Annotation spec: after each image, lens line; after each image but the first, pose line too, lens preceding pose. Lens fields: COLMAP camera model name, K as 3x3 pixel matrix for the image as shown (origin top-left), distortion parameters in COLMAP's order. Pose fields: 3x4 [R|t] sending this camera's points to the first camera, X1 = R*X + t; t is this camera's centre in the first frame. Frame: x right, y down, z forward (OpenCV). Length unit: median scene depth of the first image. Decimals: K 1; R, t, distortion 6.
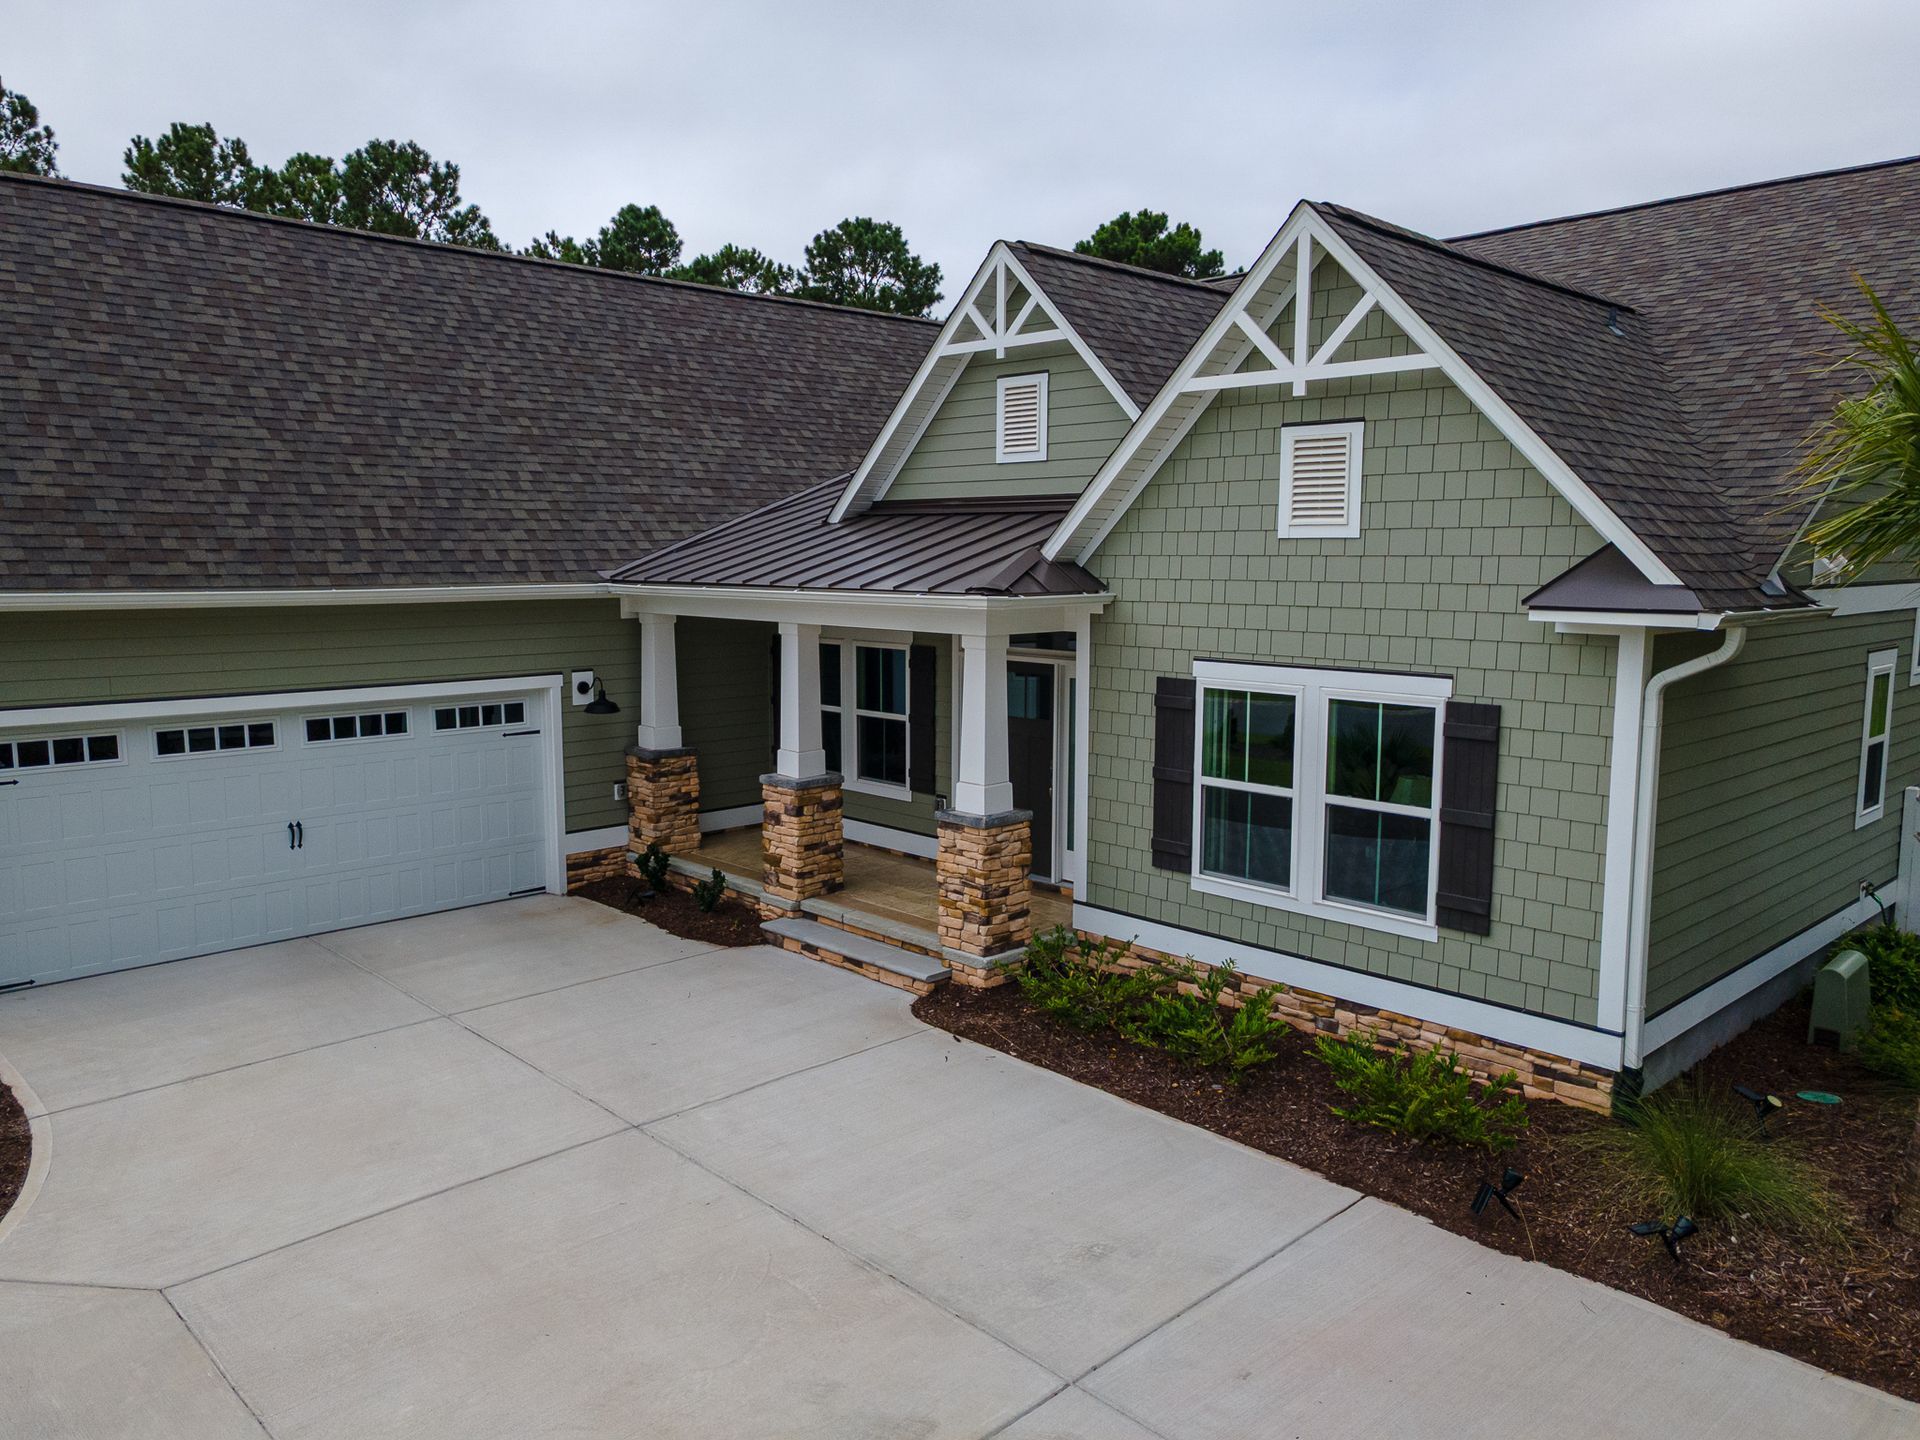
lens RADIAL K [[1387.5, 0, 953.2], [0, 1387.5, 713.8], [0, 0, 1]] dist [0.015731, 0.052319]
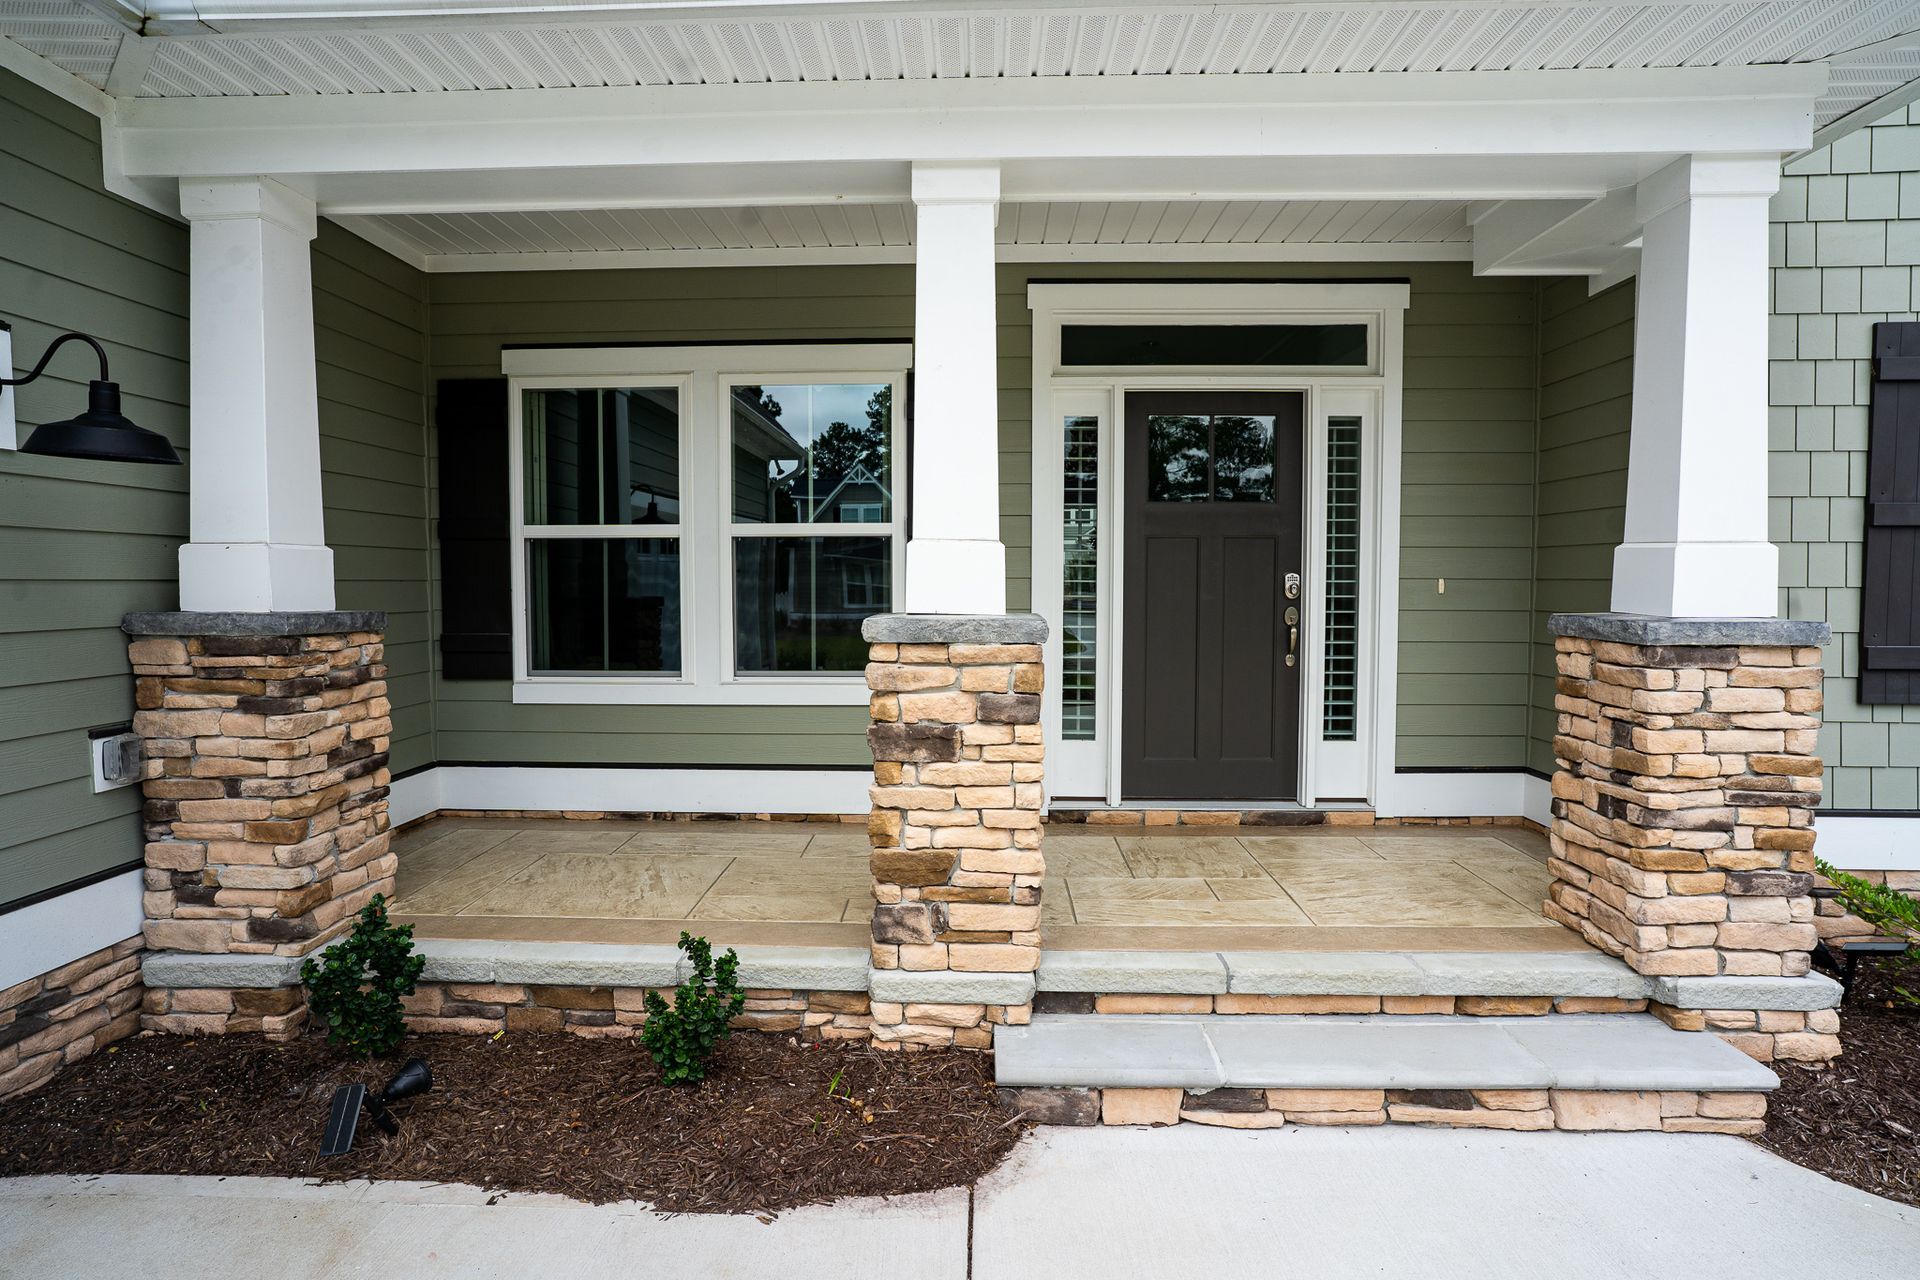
lens RADIAL K [[1047.3, 0, 952.5], [0, 1047.3, 634.3], [0, 0, 1]] dist [-0.054272, 0.039090]
pose [[0.720092, -0.039835, 0.692734, -0.297661], [0.084079, 0.996004, -0.030126, 0.057193], [-0.688765, 0.079938, 0.720564, 0.807837]]
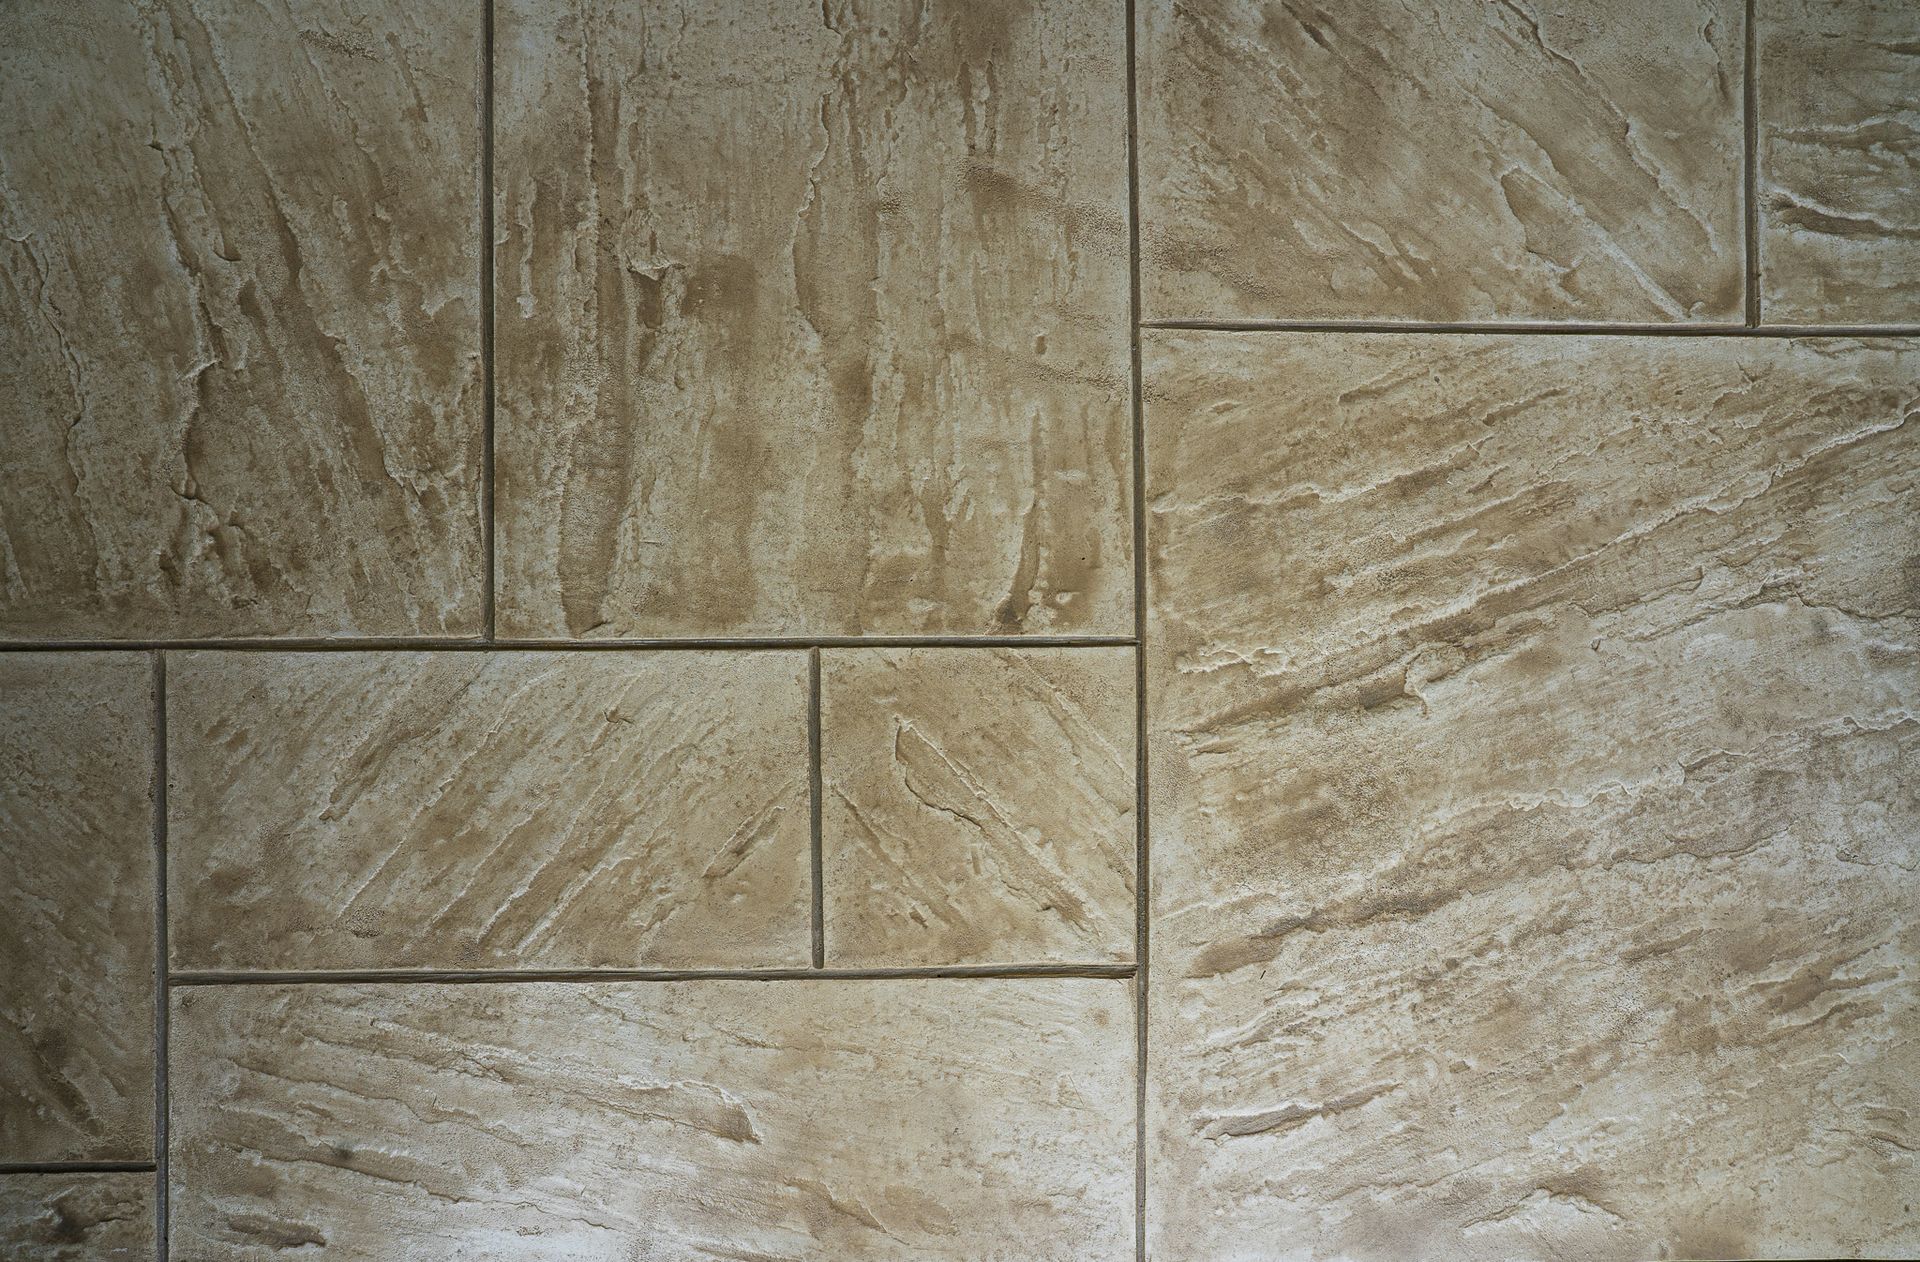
lens RADIAL K [[1068.9, 0, 954.4], [0, 1068.9, 650.8], [0, 0, 1]] dist [-0.050376, 0.035934]
pose [[0.690830, -0.722339, 0.031305, -0.011802], [0.054989, 0.095664, 0.993894, 0.060046], [-0.720923, -0.684890, 0.105808, 0.981751]]
